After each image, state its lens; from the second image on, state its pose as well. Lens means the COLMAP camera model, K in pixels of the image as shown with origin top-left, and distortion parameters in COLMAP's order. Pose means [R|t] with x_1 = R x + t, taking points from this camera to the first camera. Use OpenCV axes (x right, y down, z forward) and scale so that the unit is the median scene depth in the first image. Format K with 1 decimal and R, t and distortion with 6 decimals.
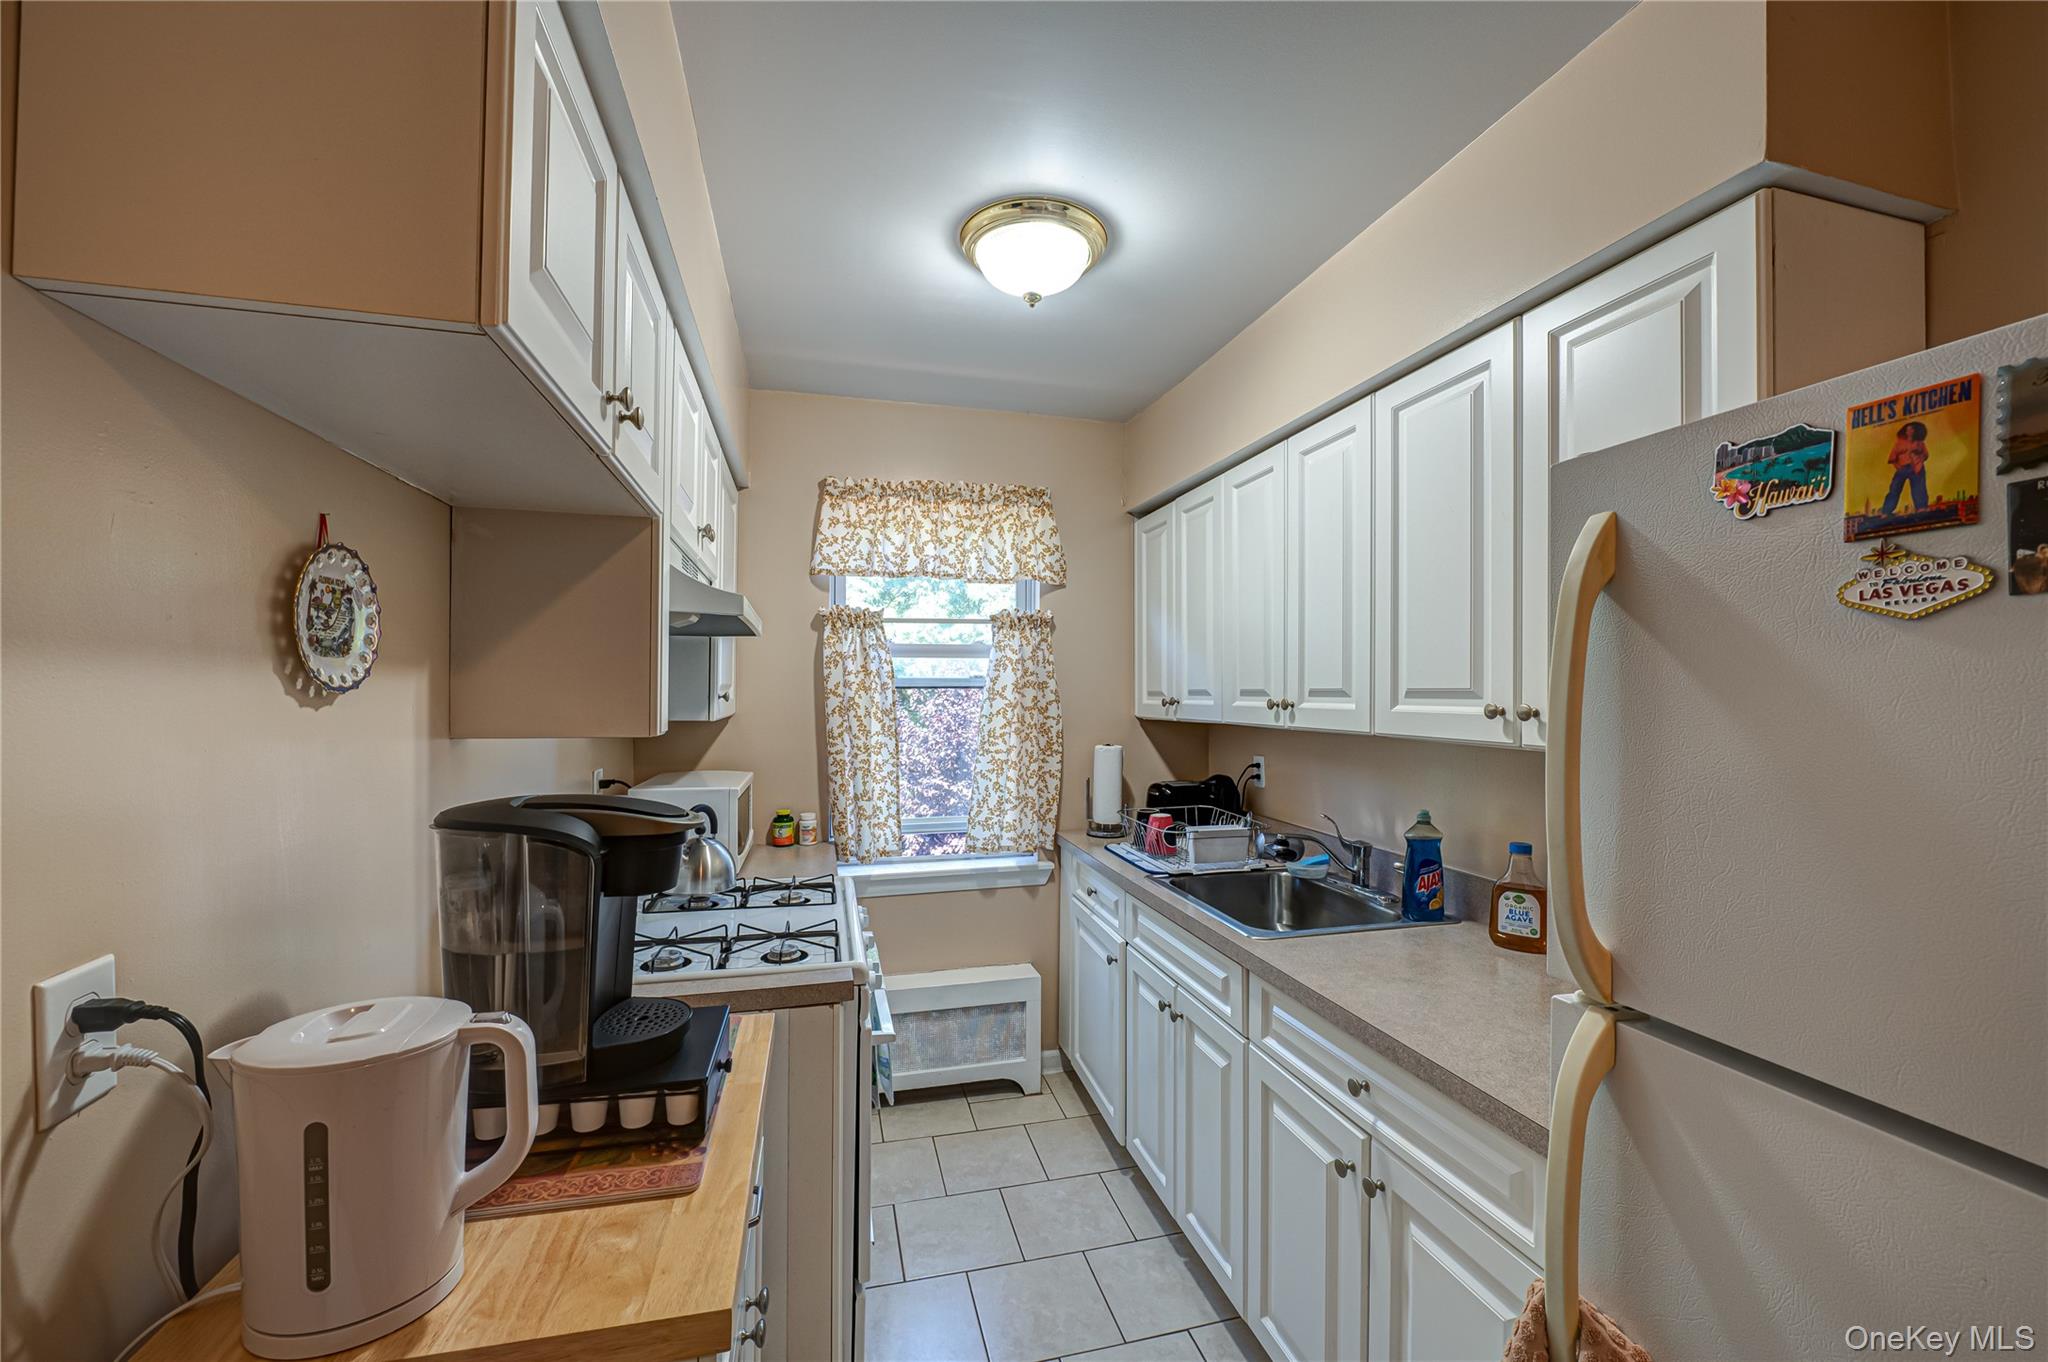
lens RADIAL K [[794.9, 0, 1021.7], [0, 794.9, 683.9], [0, 0, 1]] dist [-0.014220, -0.000126]
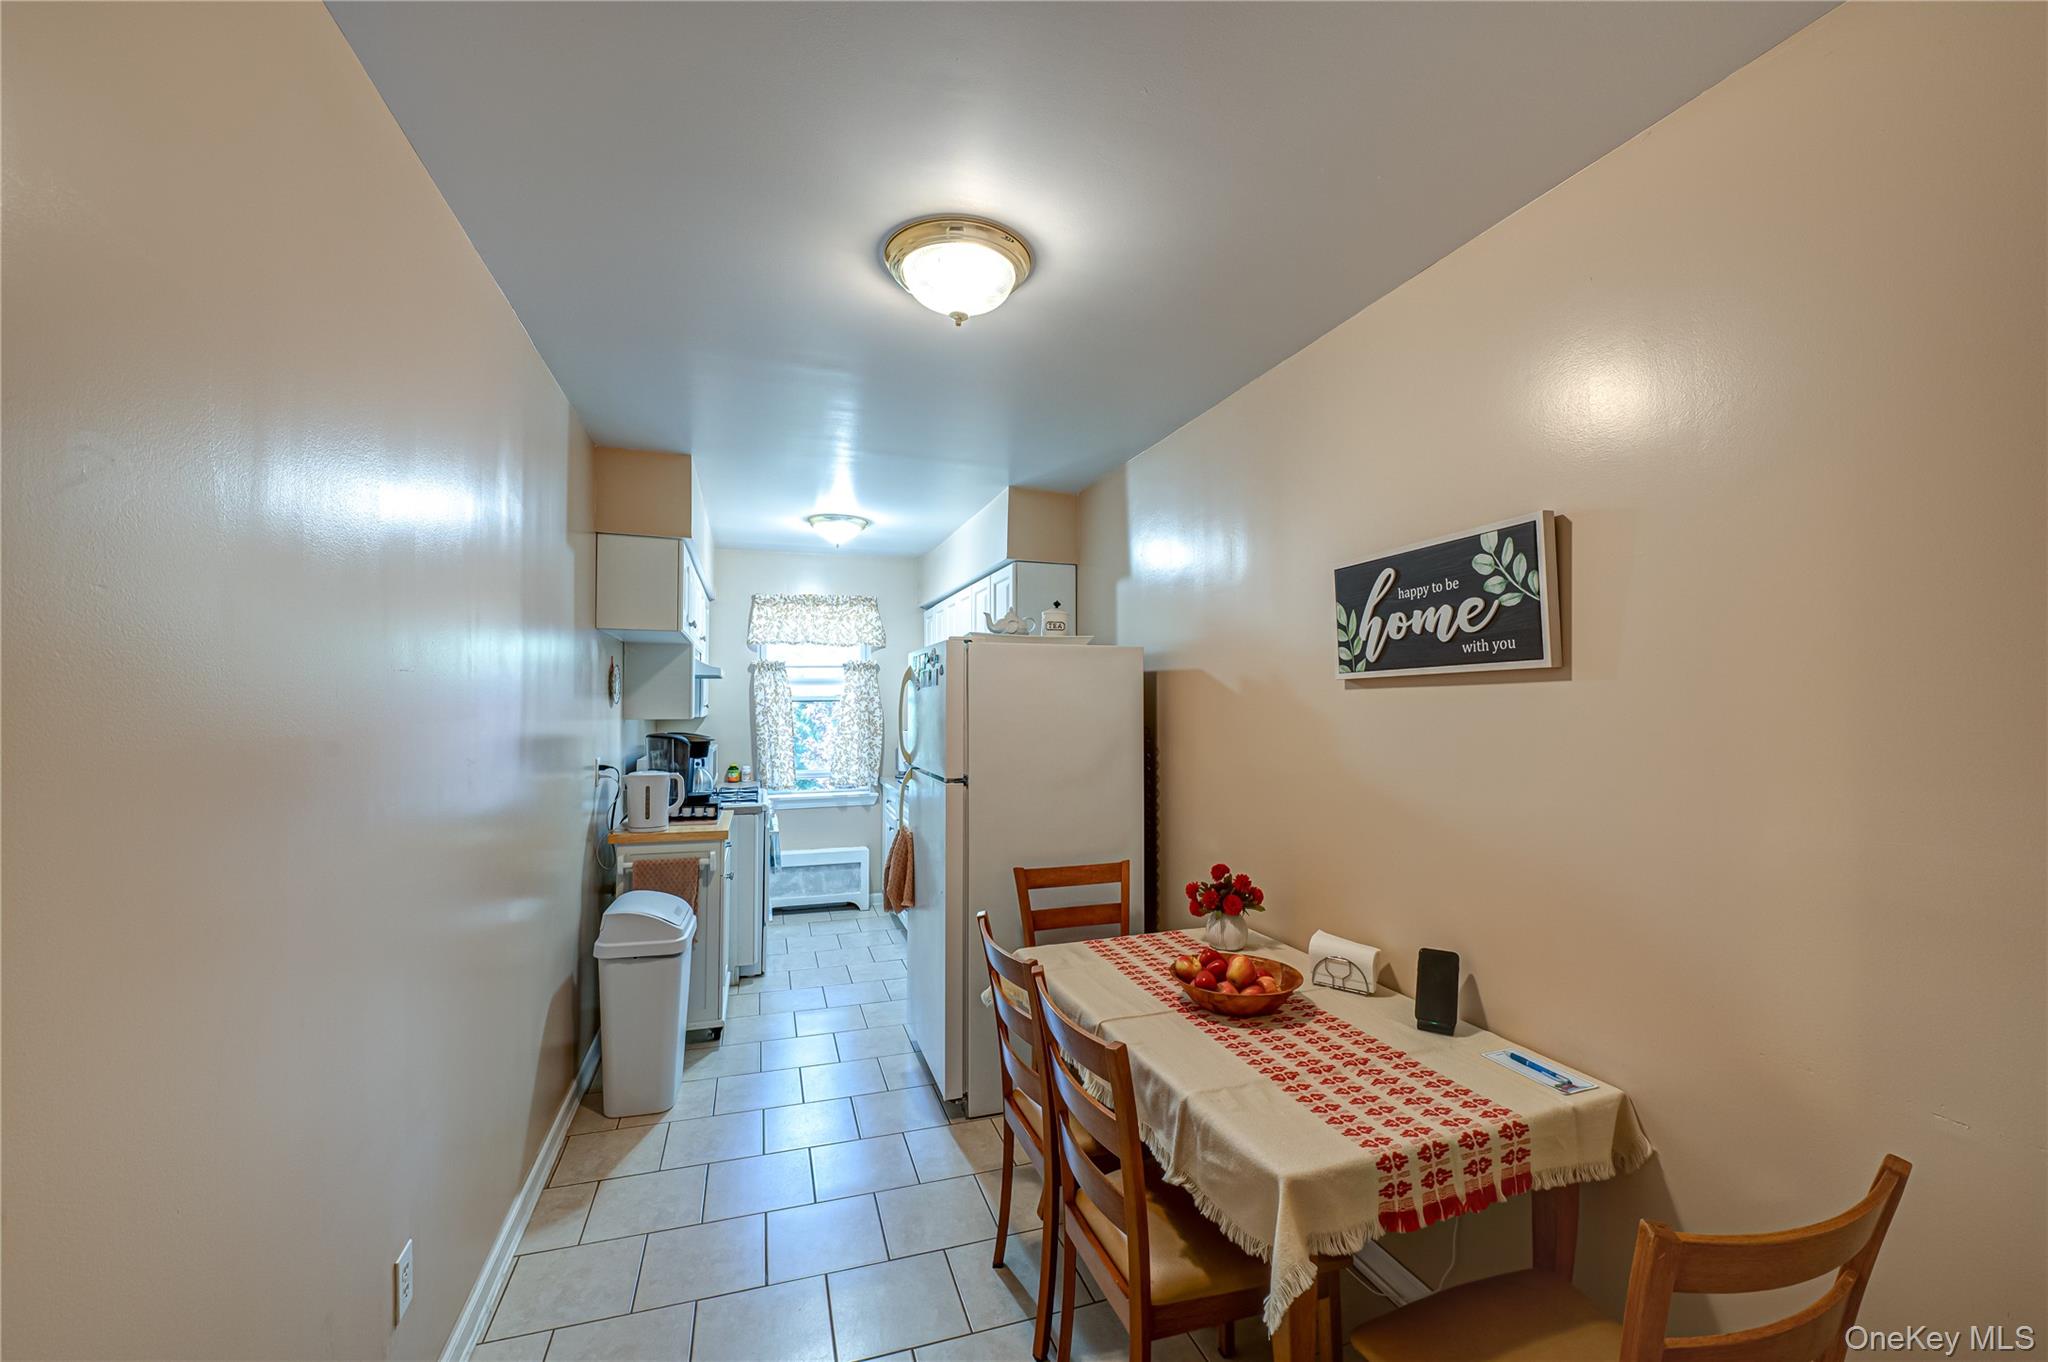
lens RADIAL K [[794.9, 0, 1025.9], [0, 794.9, 683.9], [0, 0, 1]] dist [-0.014220, -0.000126]
pose [[0.997304, -0.004906, 0.073216, 0.271156], [0.006034, 0.999867, -0.015184, -0.004960], [-0.073132, 0.015585, 0.997201, -0.985235]]
